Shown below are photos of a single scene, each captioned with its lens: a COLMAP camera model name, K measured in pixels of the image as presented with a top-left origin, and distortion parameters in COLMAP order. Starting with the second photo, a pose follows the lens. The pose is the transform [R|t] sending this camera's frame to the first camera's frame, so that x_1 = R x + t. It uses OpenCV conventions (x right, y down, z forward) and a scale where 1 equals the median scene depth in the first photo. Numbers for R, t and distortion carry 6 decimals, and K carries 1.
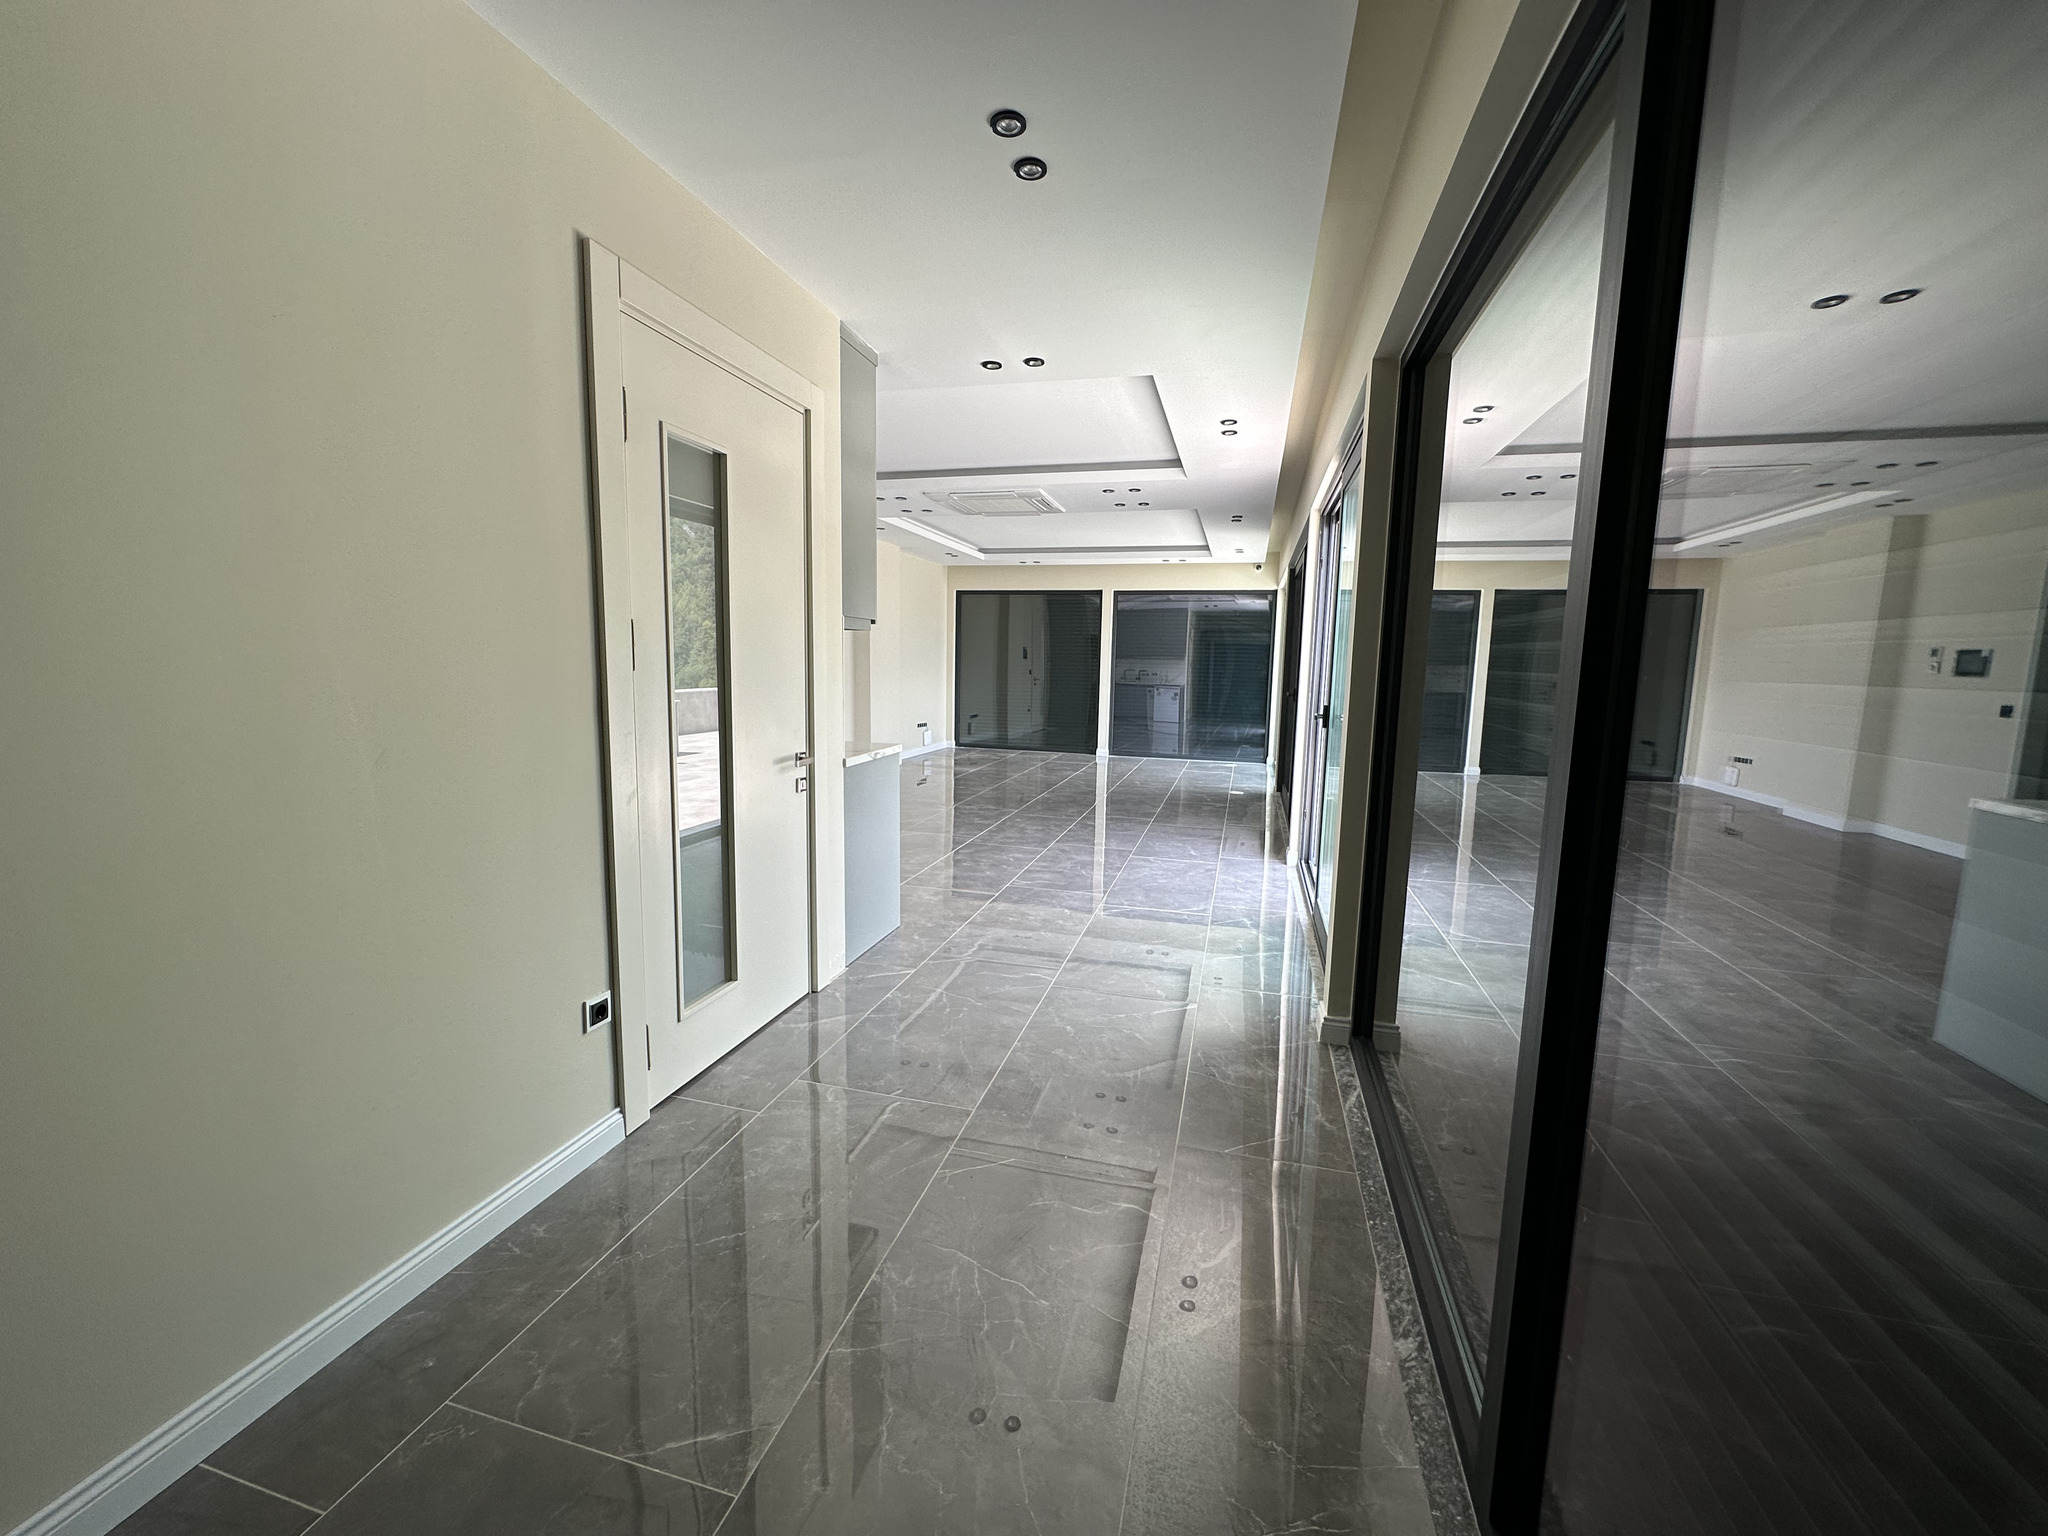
lens RADIAL K [[820.0, 0, 1018.2], [0, 820.0, 766.4], [0, 0, 1]] dist [-0.007346, 0.000456]
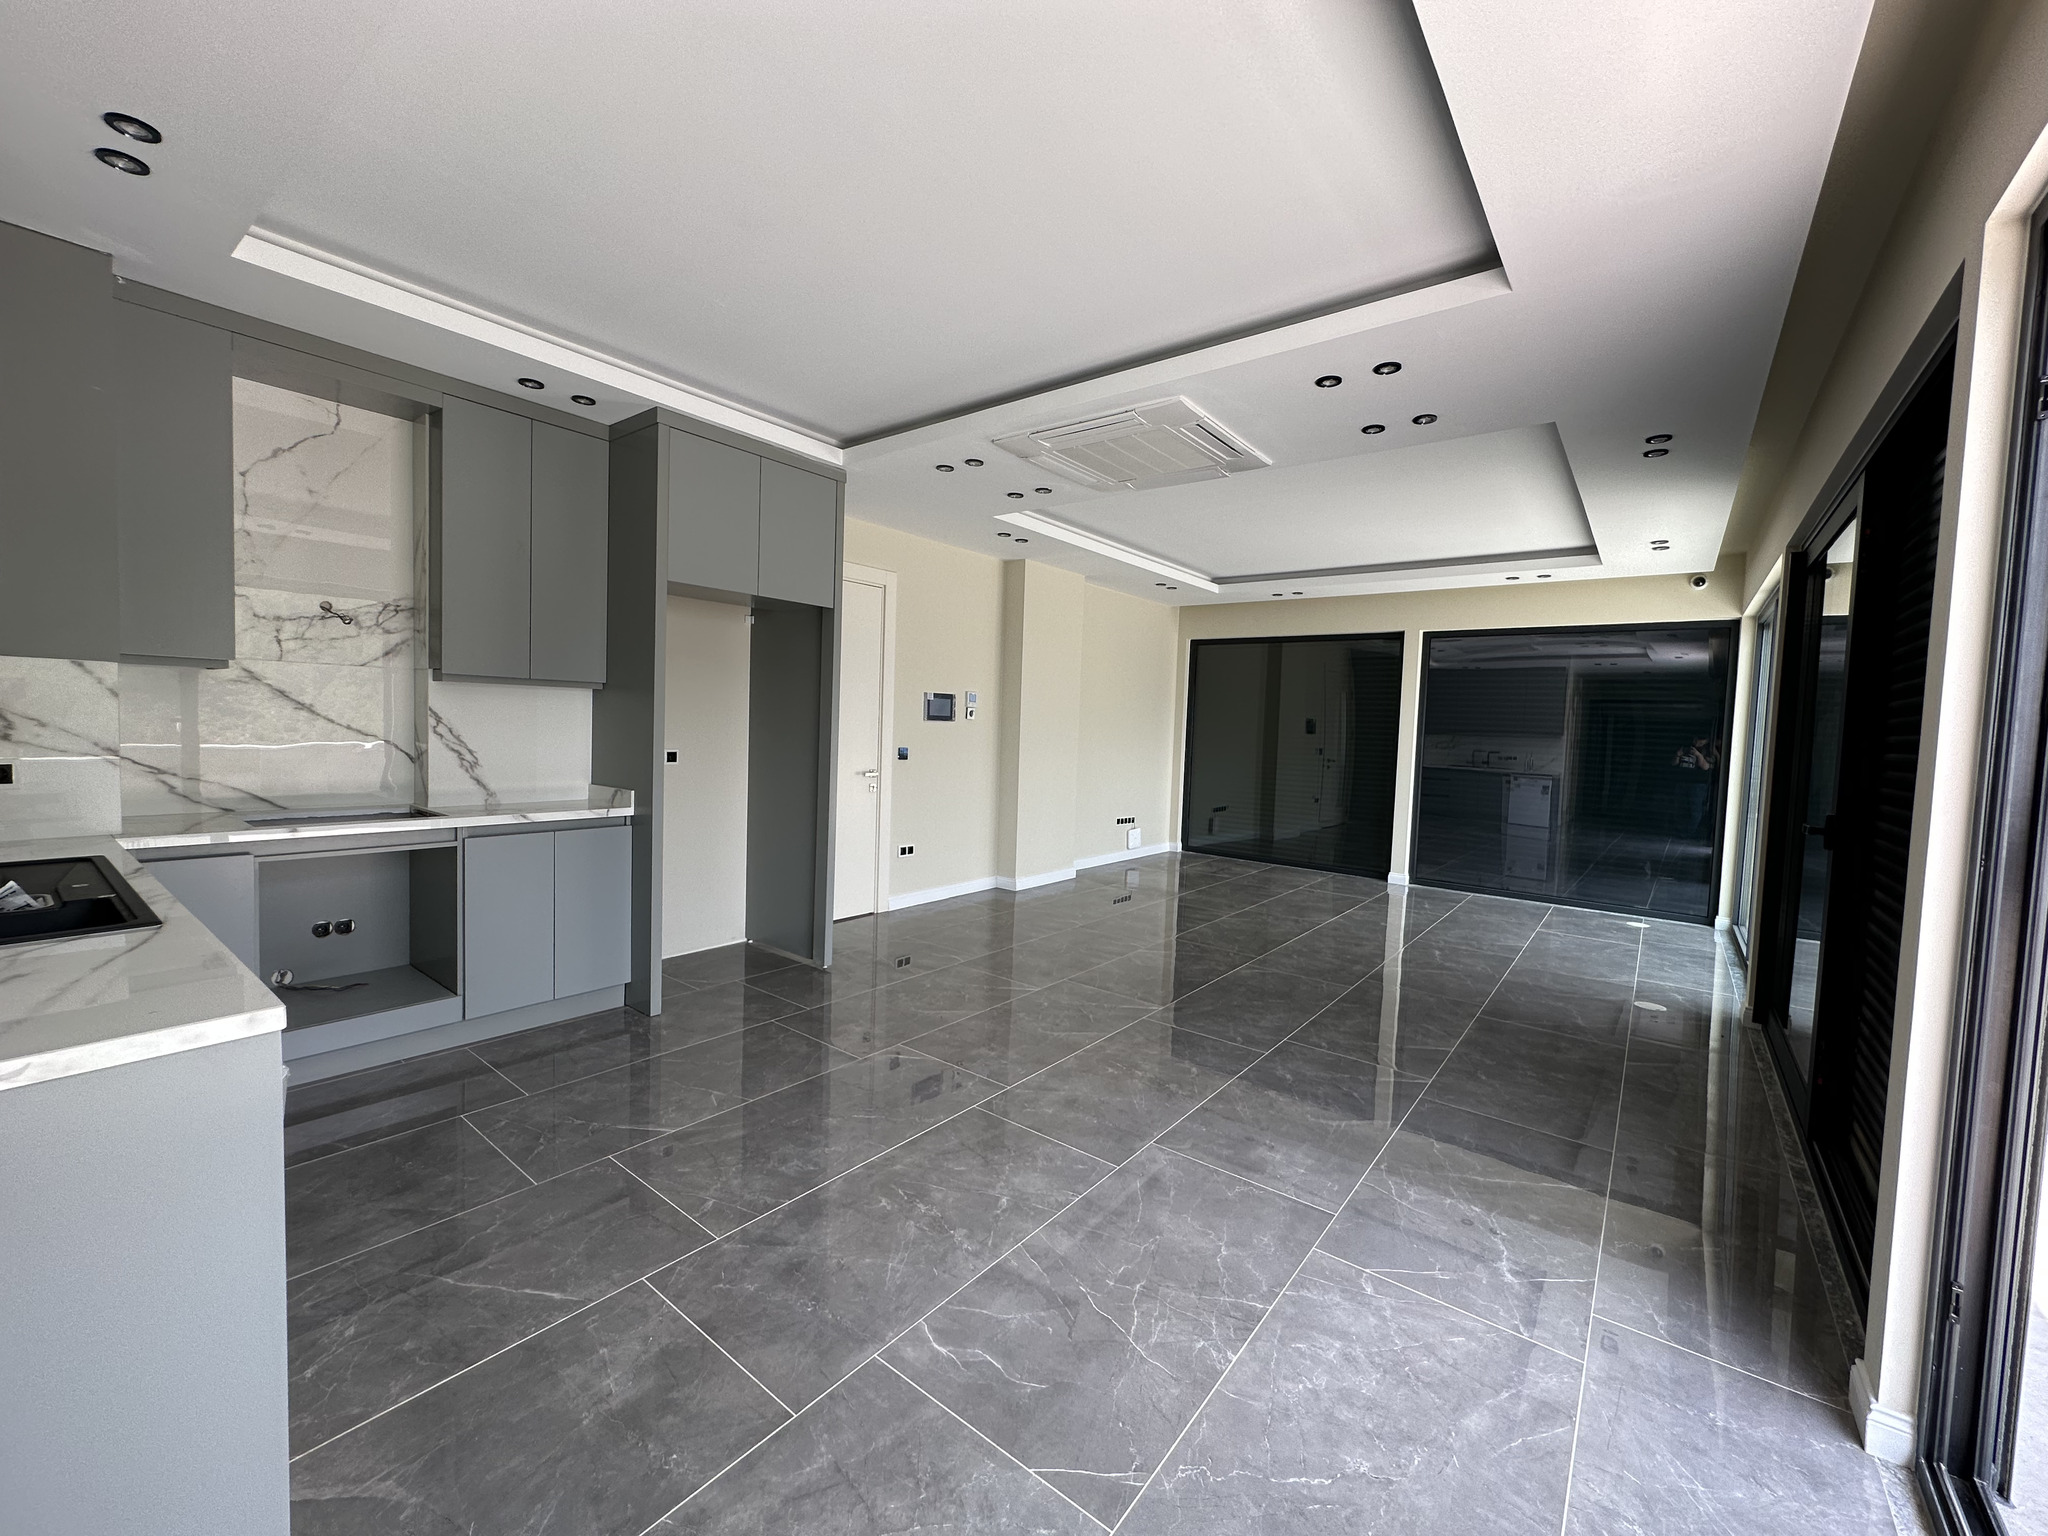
lens RADIAL K [[820.0, 0, 1018.6], [0, 820.0, 758.7], [0, 0, 1]] dist [-0.007346, 0.000456]
pose [[0.921449, 0.032778, -0.387114, 0.076349], [-0.069689, 0.994218, -0.081699, -0.039308], [0.382197, 0.102259, 0.918405, 0.292520]]
